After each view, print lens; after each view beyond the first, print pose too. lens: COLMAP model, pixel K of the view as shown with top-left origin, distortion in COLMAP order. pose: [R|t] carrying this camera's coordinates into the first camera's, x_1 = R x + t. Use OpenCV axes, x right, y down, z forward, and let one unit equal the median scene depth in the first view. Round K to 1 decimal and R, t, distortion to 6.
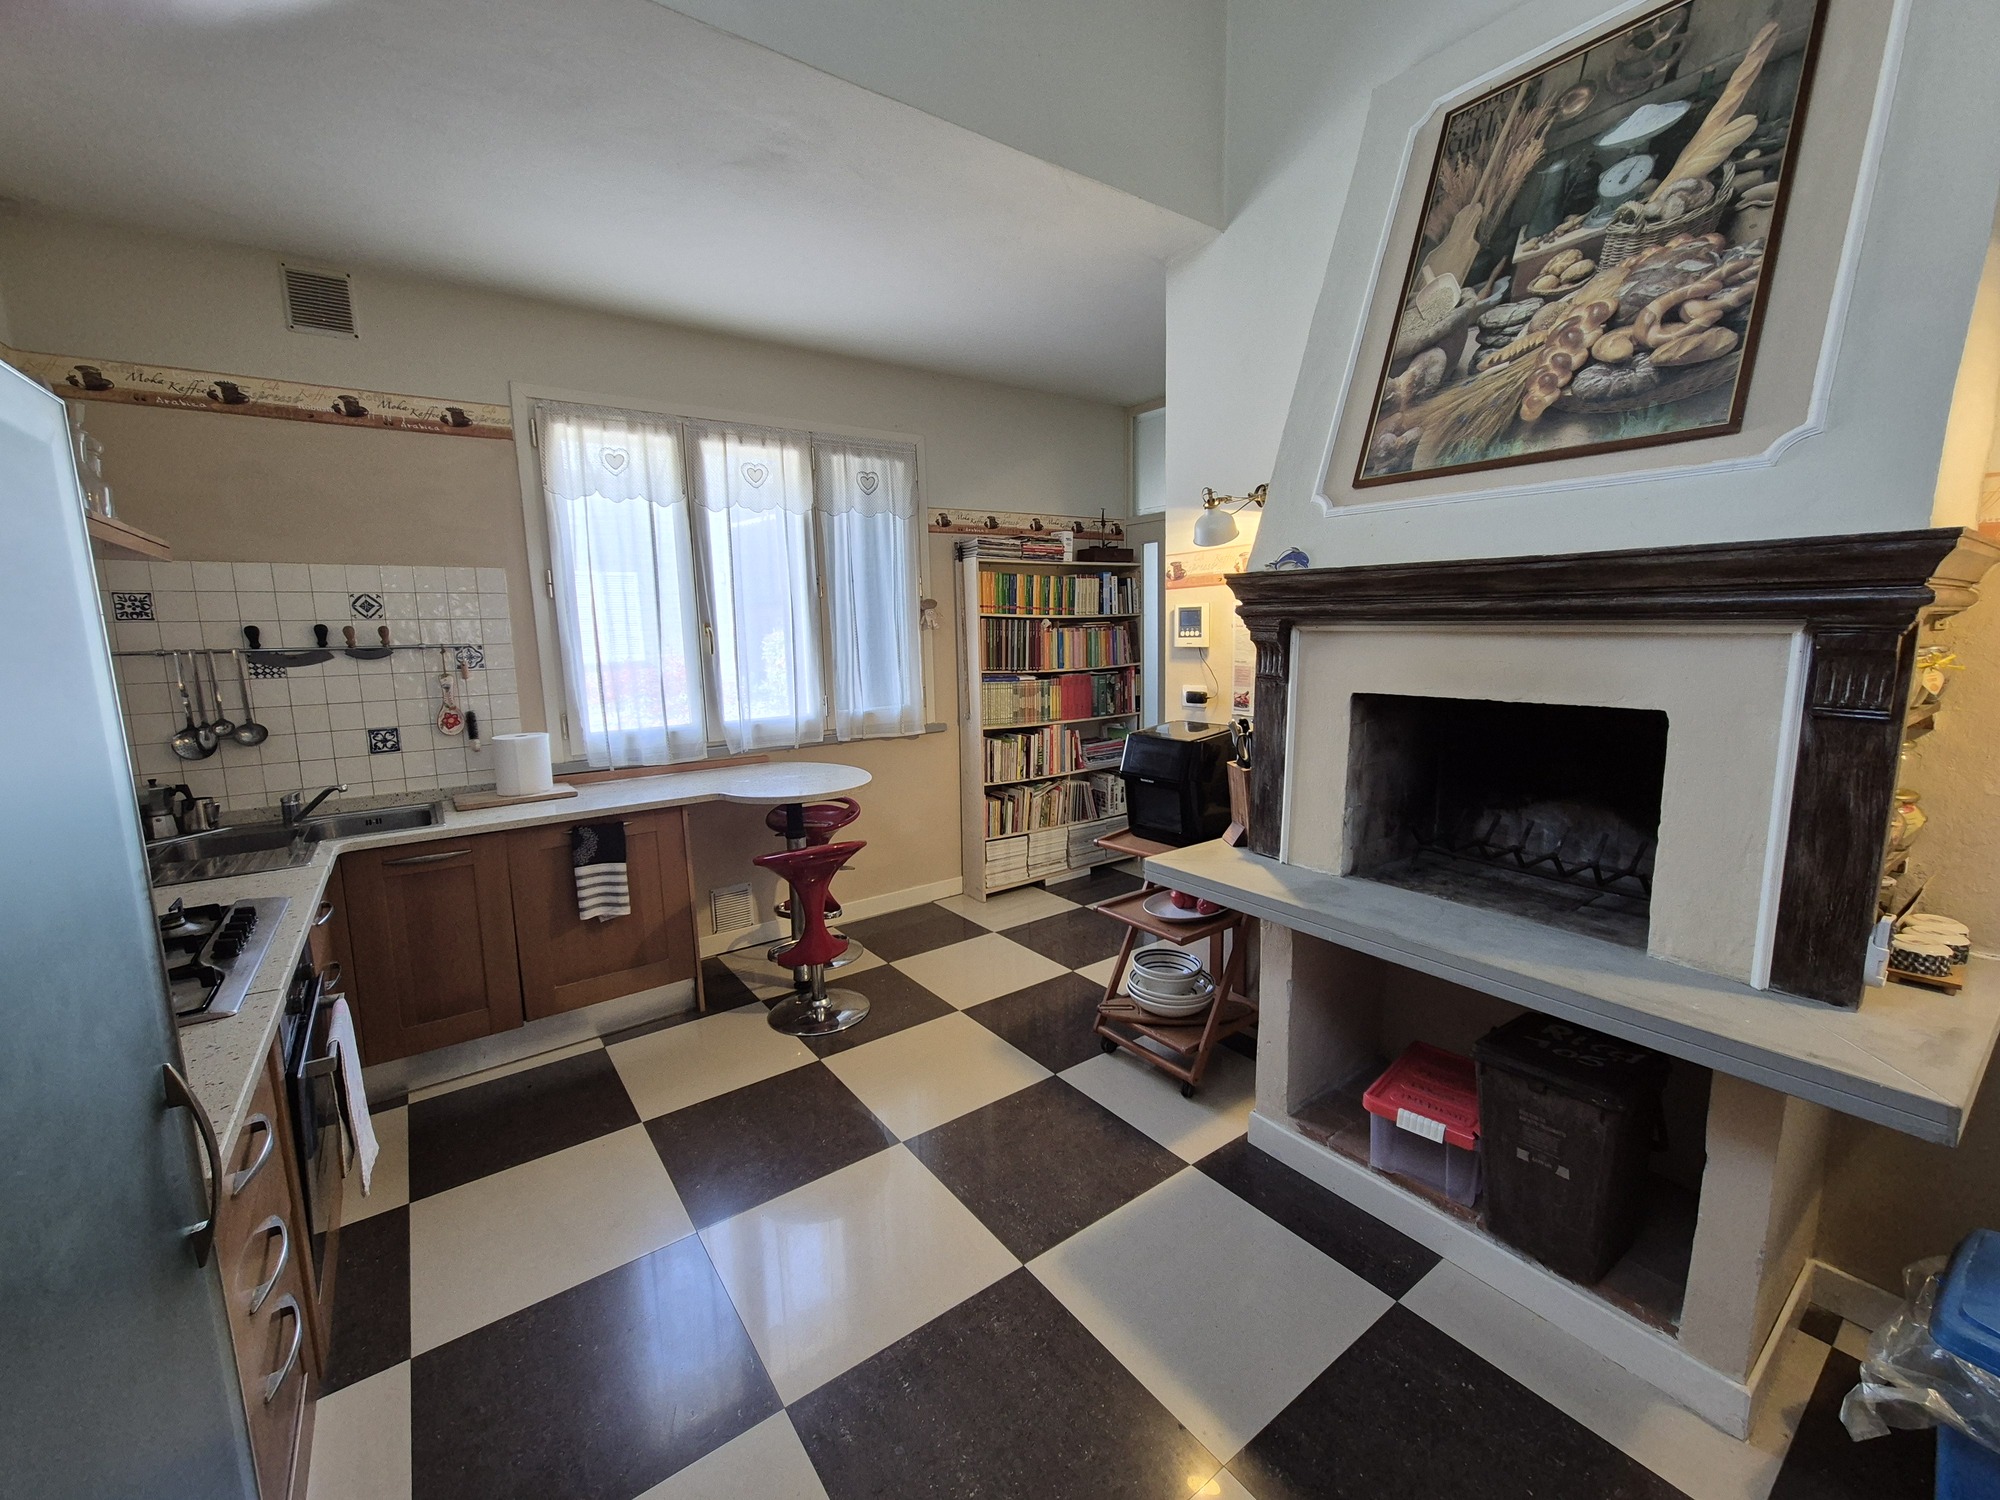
lens RADIAL K [[815.8, 0, 1000.0], [0, 815.8, 750.0], [0, 0, 1]] dist [0.000588, 0.000356]
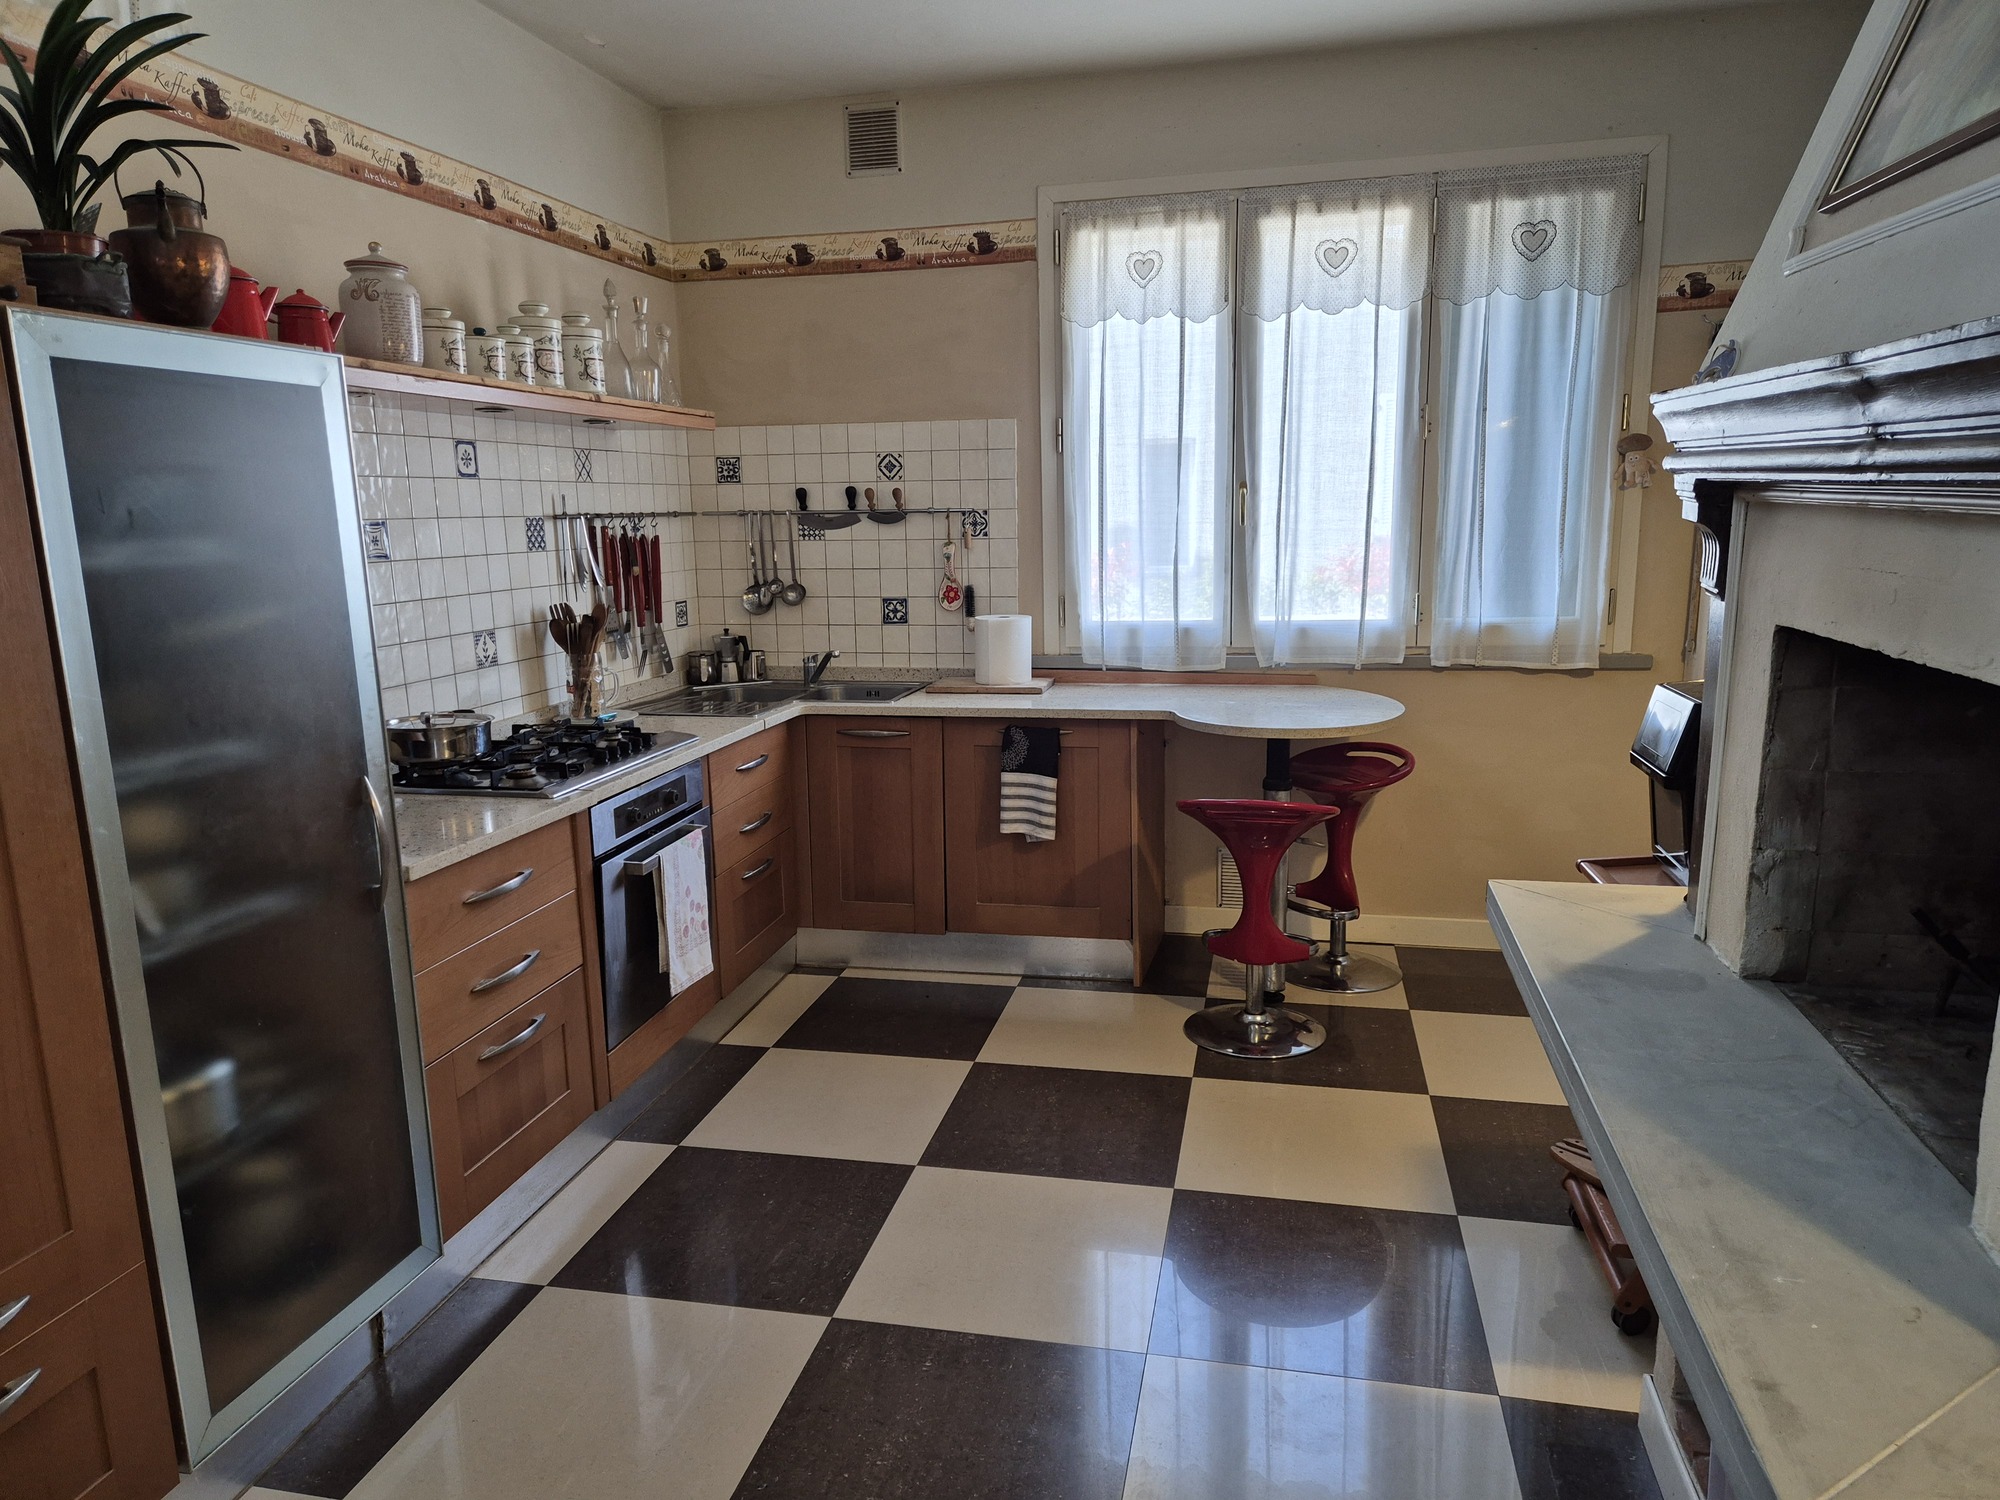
lens RADIAL K [[1340.7, 0, 1000.0], [0, 1340.7, 795.2], [0, 0, 1]] dist [0.045369, -0.001133]
pose [[0.663903, 0.167976, -0.728709, 0.500603], [-0.106944, 0.985757, 0.129795, -0.015765], [0.740132, -0.008240, 0.672411, 0.039707]]
